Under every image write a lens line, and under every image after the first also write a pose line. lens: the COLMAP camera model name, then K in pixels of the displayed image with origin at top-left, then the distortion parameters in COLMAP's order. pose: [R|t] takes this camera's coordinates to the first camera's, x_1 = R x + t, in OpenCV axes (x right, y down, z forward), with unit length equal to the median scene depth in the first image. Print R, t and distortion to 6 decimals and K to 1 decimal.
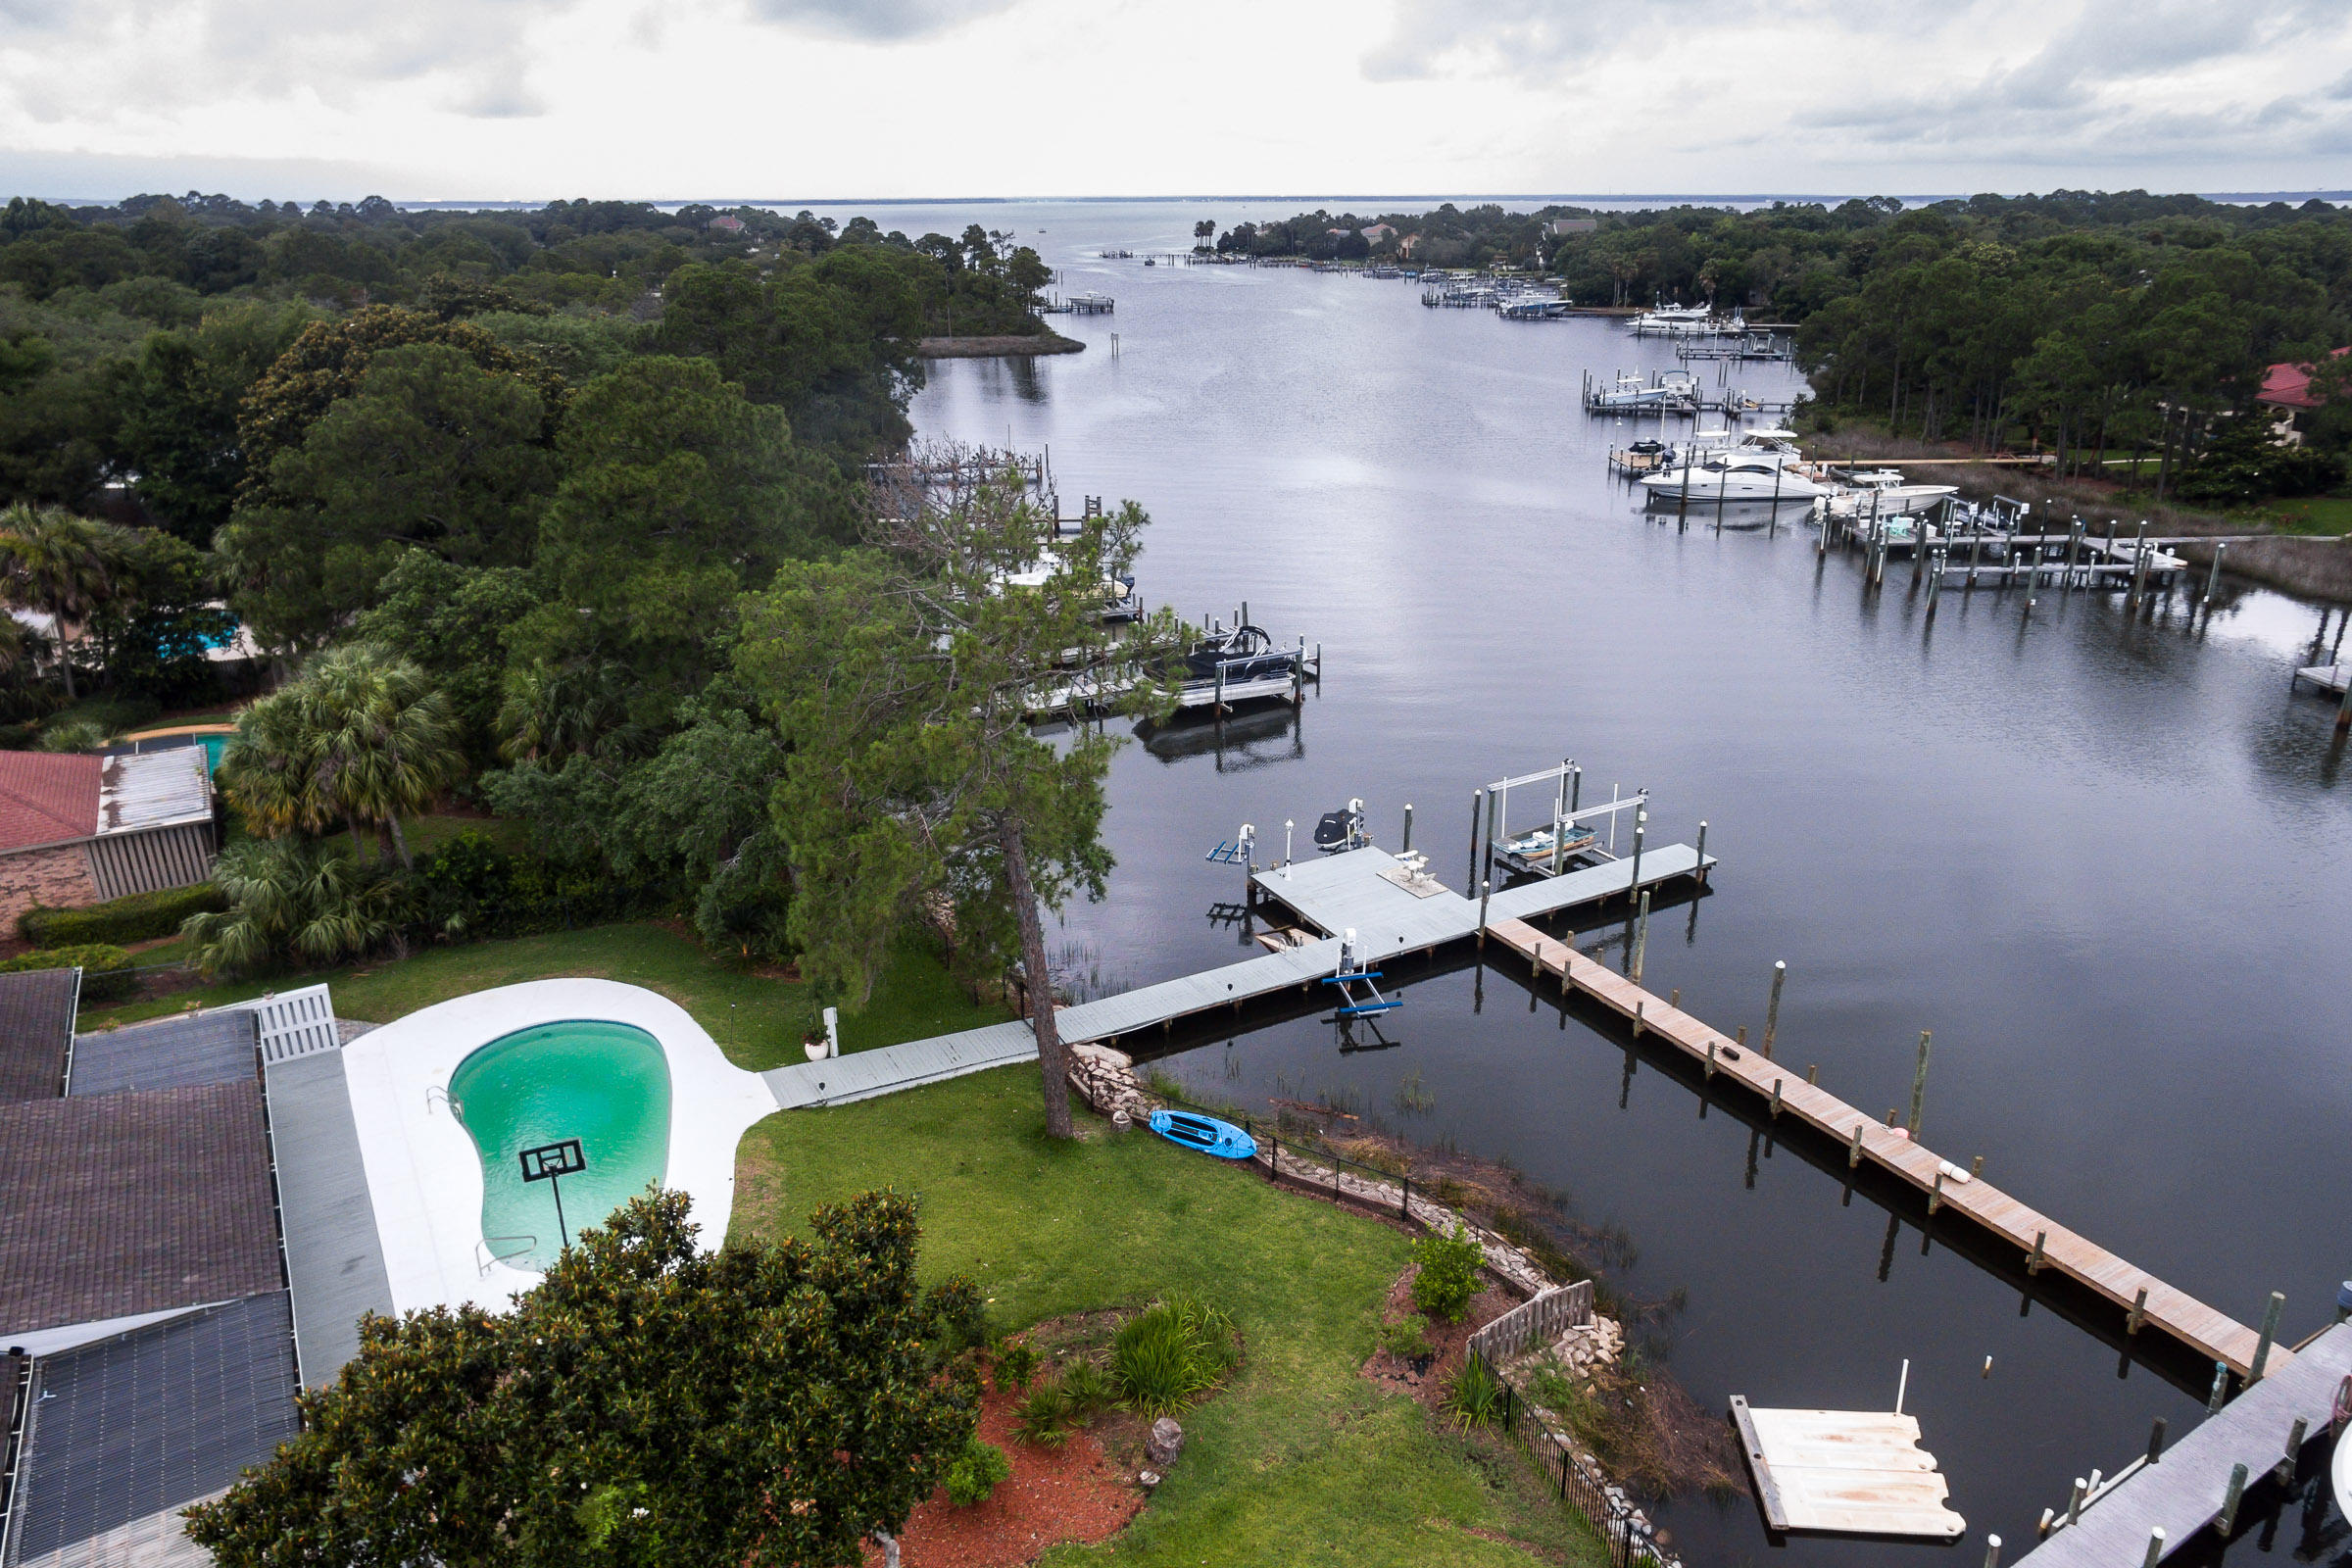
lens RADIAL K [[1621.7, 0, 1110.0], [0, 1621.7, 751.4], [0, 0, 1]] dist [-0.060823, 0.085446]
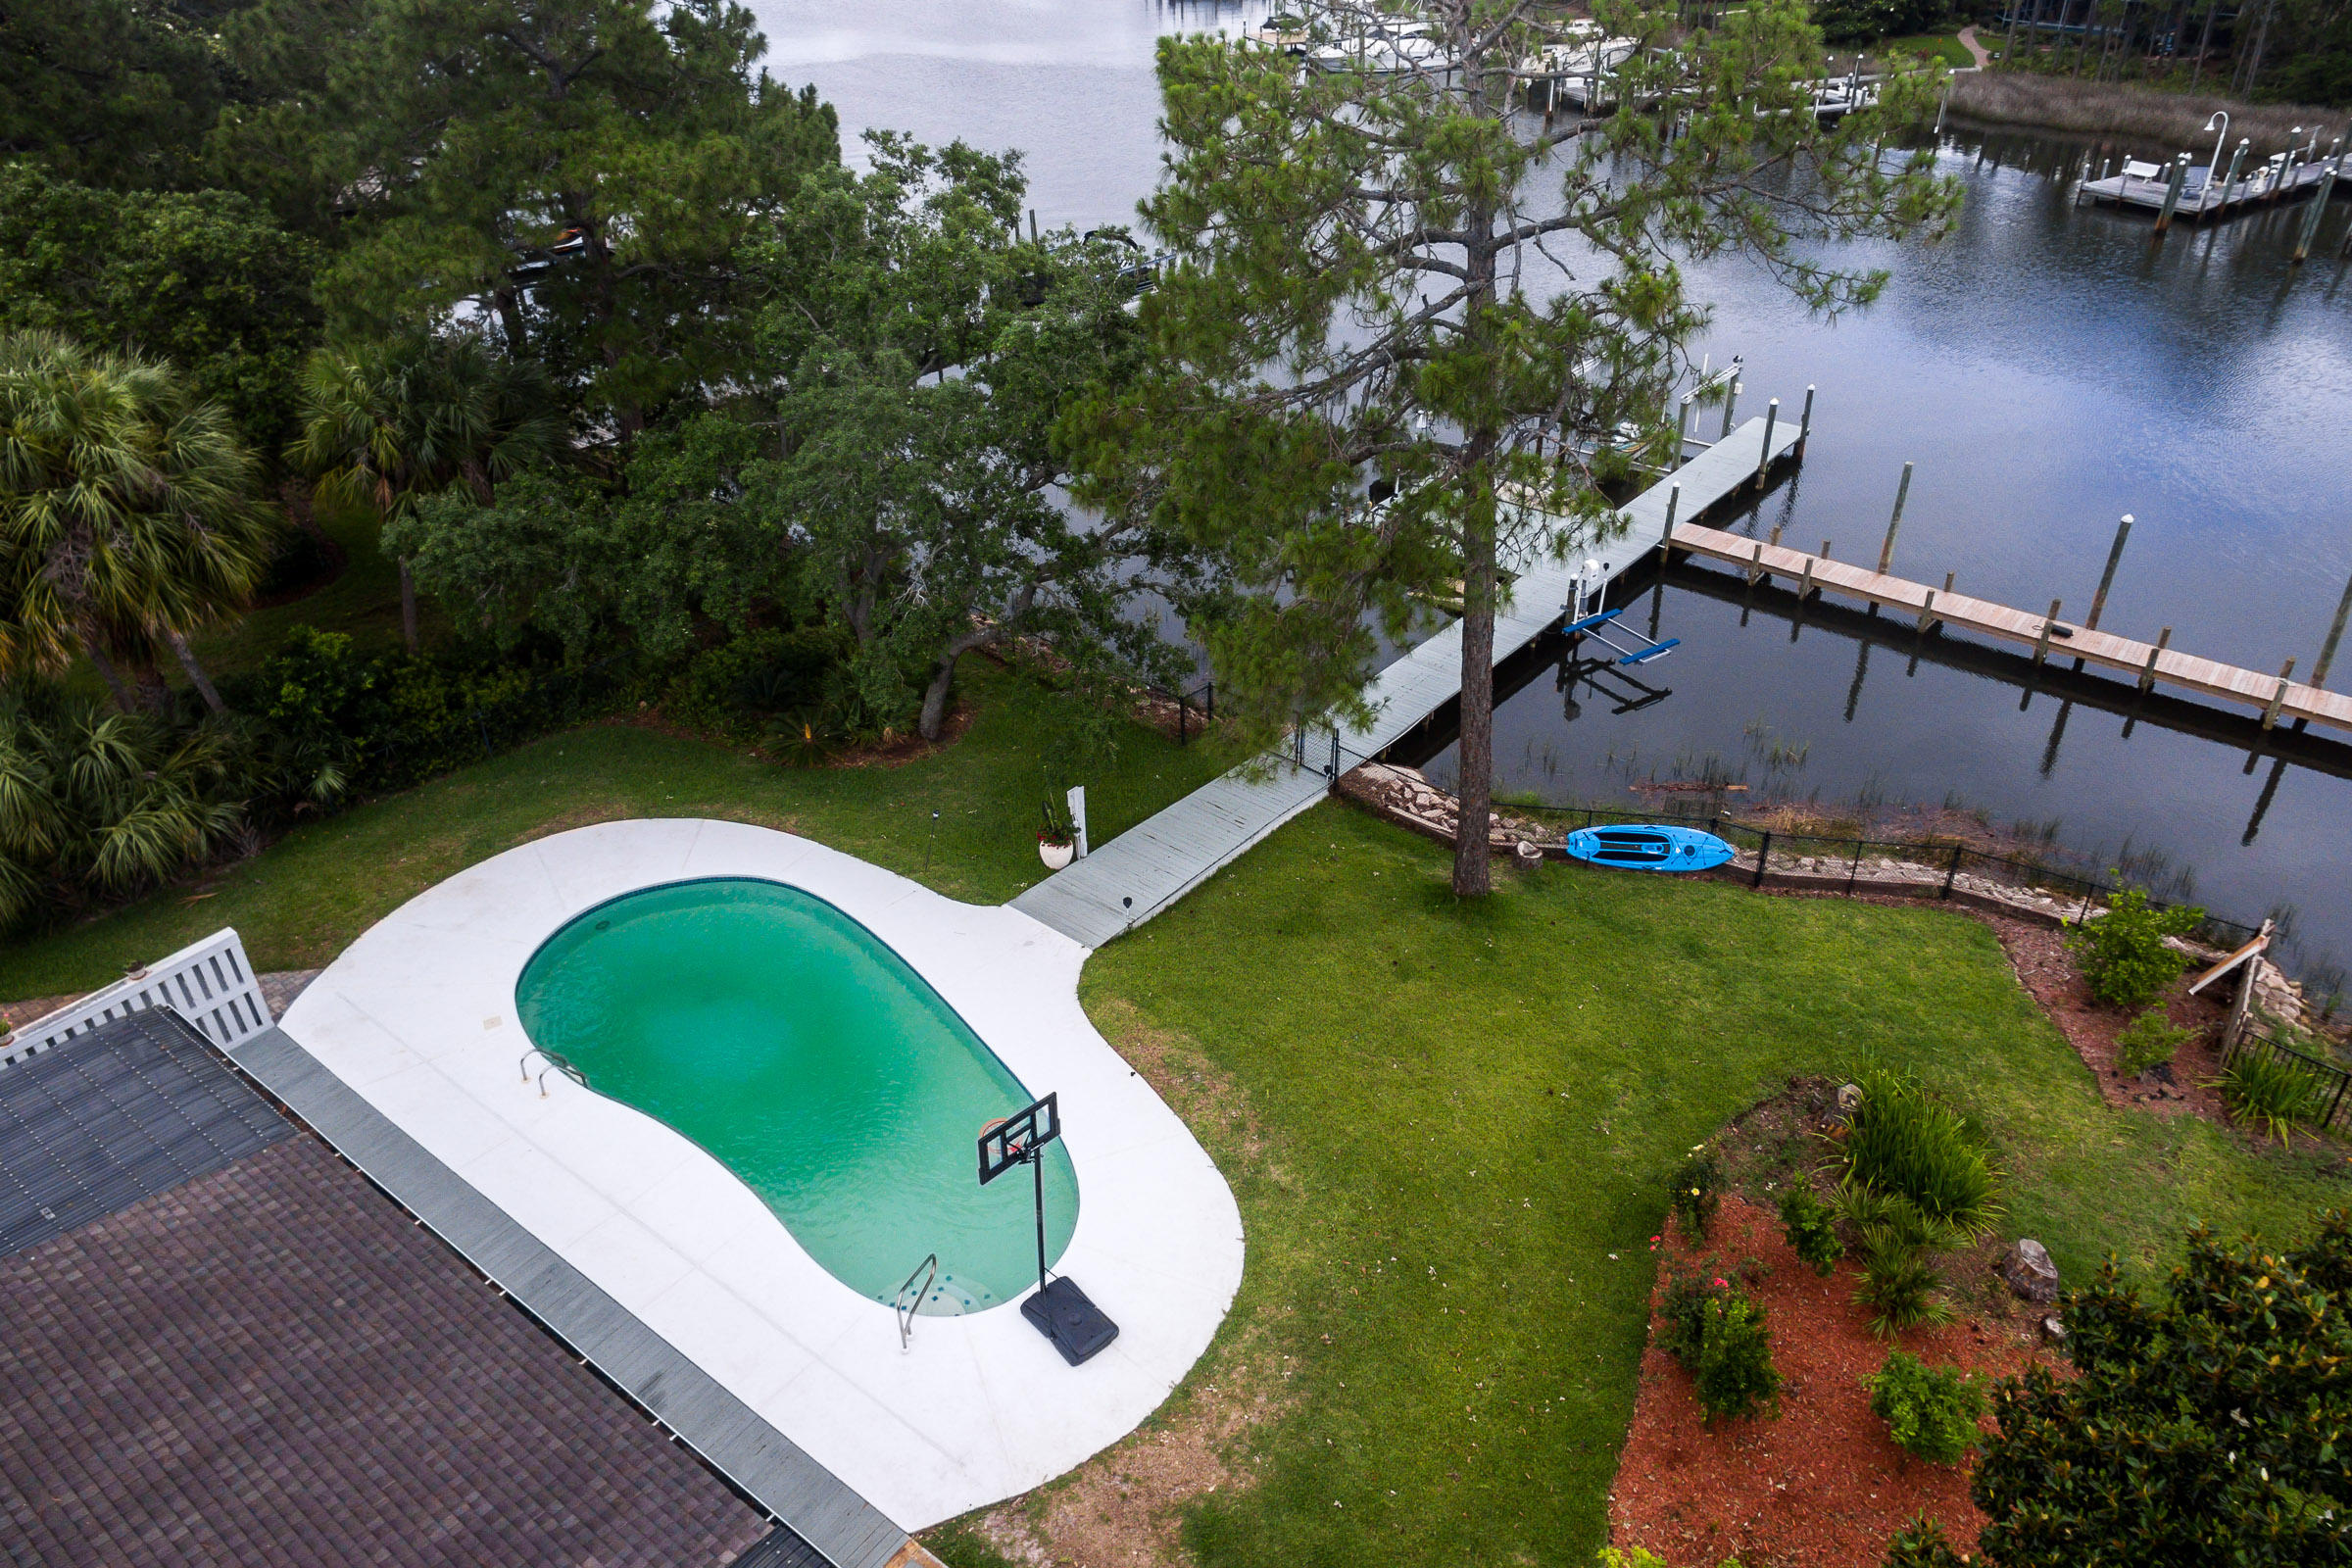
lens RADIAL K [[1621.7, 0, 1110.0], [0, 1621.7, 751.4], [0, 0, 1]] dist [-0.060823, 0.085446]
pose [[0.922081, -0.193635, 0.335069, -0.373520], [0.124203, 0.968090, 0.217657, -0.001022], [-0.366523, -0.159081, 0.916708, 0.369415]]
